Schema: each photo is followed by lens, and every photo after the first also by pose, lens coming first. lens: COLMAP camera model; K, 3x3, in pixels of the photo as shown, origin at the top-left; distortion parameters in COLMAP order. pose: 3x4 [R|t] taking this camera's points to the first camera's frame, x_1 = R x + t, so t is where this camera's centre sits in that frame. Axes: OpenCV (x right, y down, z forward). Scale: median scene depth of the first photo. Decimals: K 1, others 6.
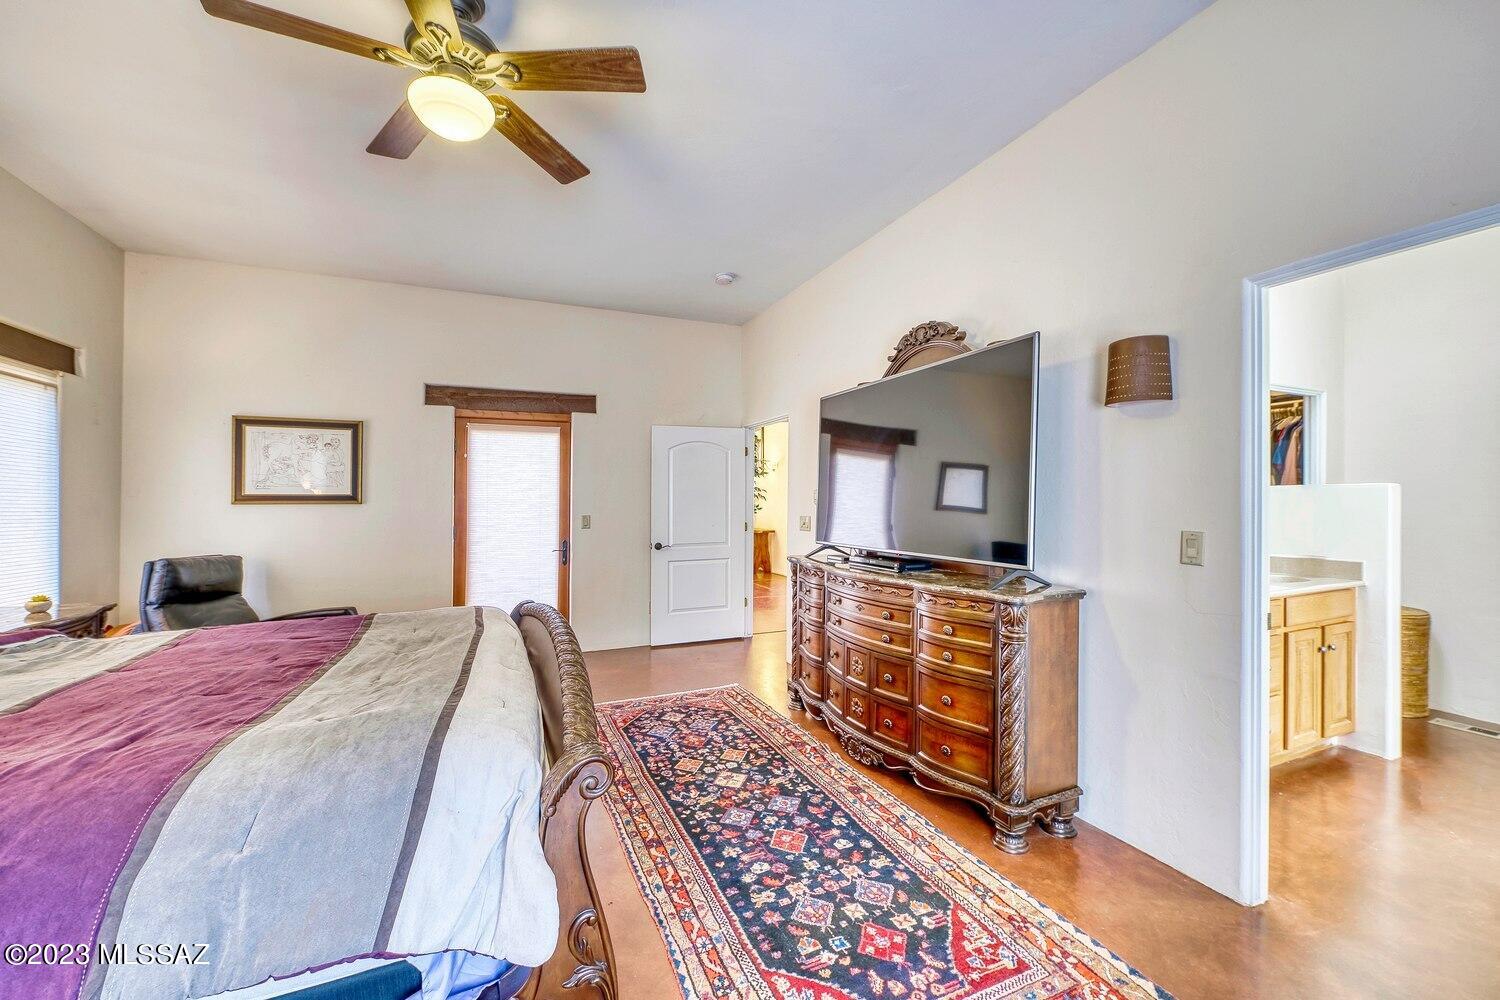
lens RADIAL K [[616.7, 0, 757.8], [0, 616.7, 494.1], [0, 0, 1]] dist [0.001405, -0.000129]
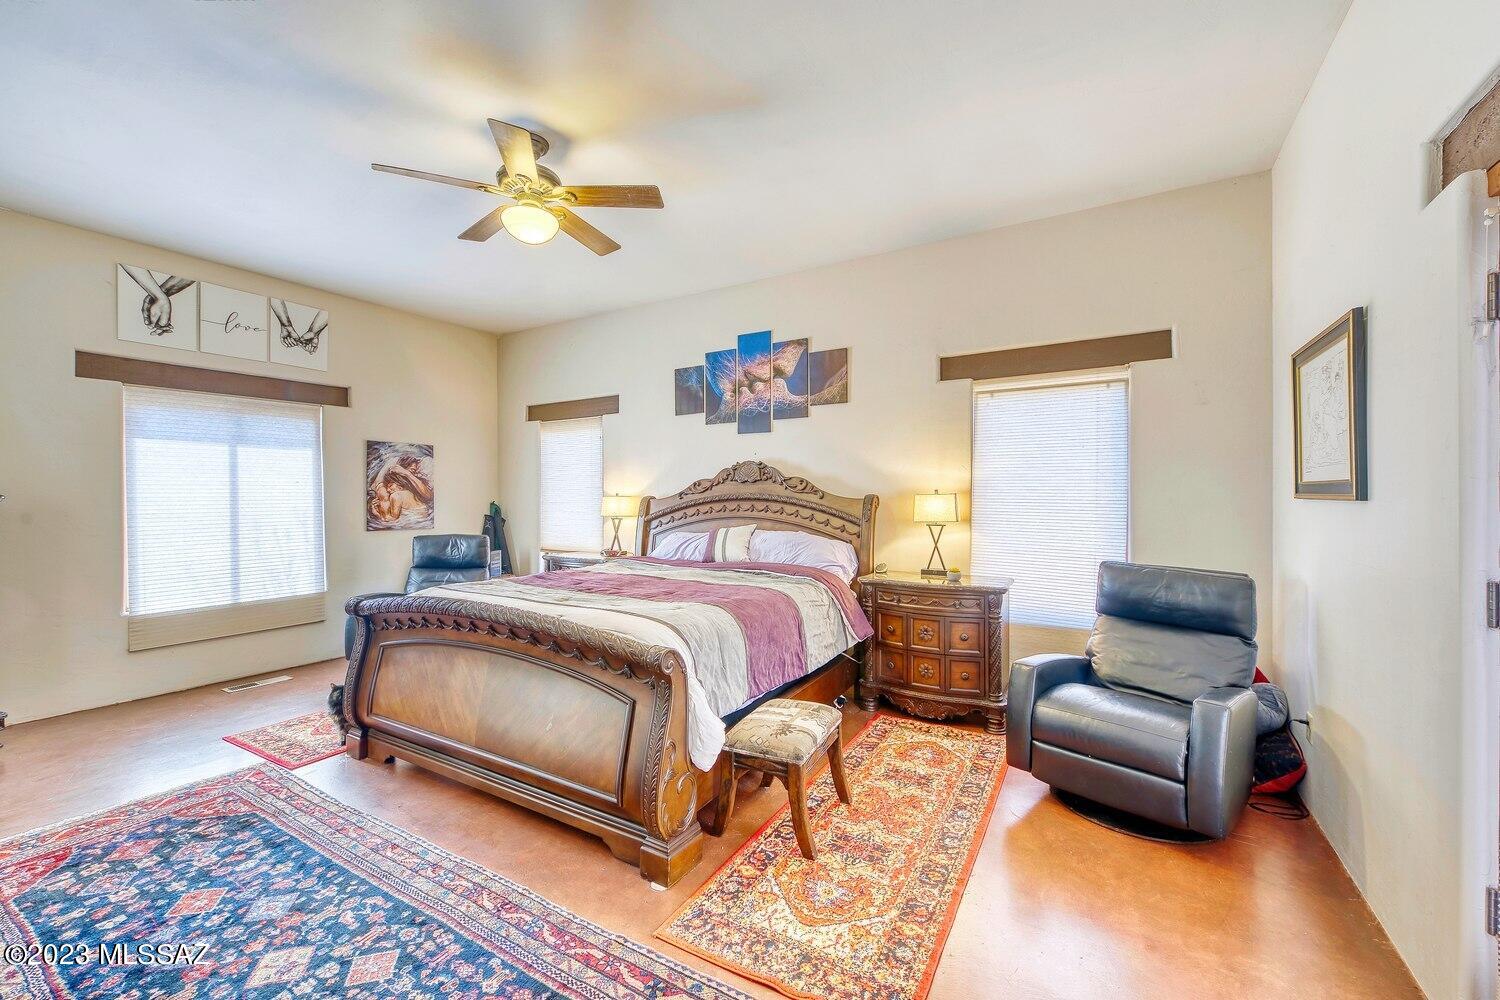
lens RADIAL K [[616.7, 0, 757.8], [0, 616.7, 494.1], [0, 0, 1]] dist [0.001405, -0.000129]
pose [[-0.823023, 0.006931, -0.567966, -0.096805], [0.014122, 0.999866, -0.008262, 0.013433], [0.567833, -0.014821, -0.823011, 1.959623]]
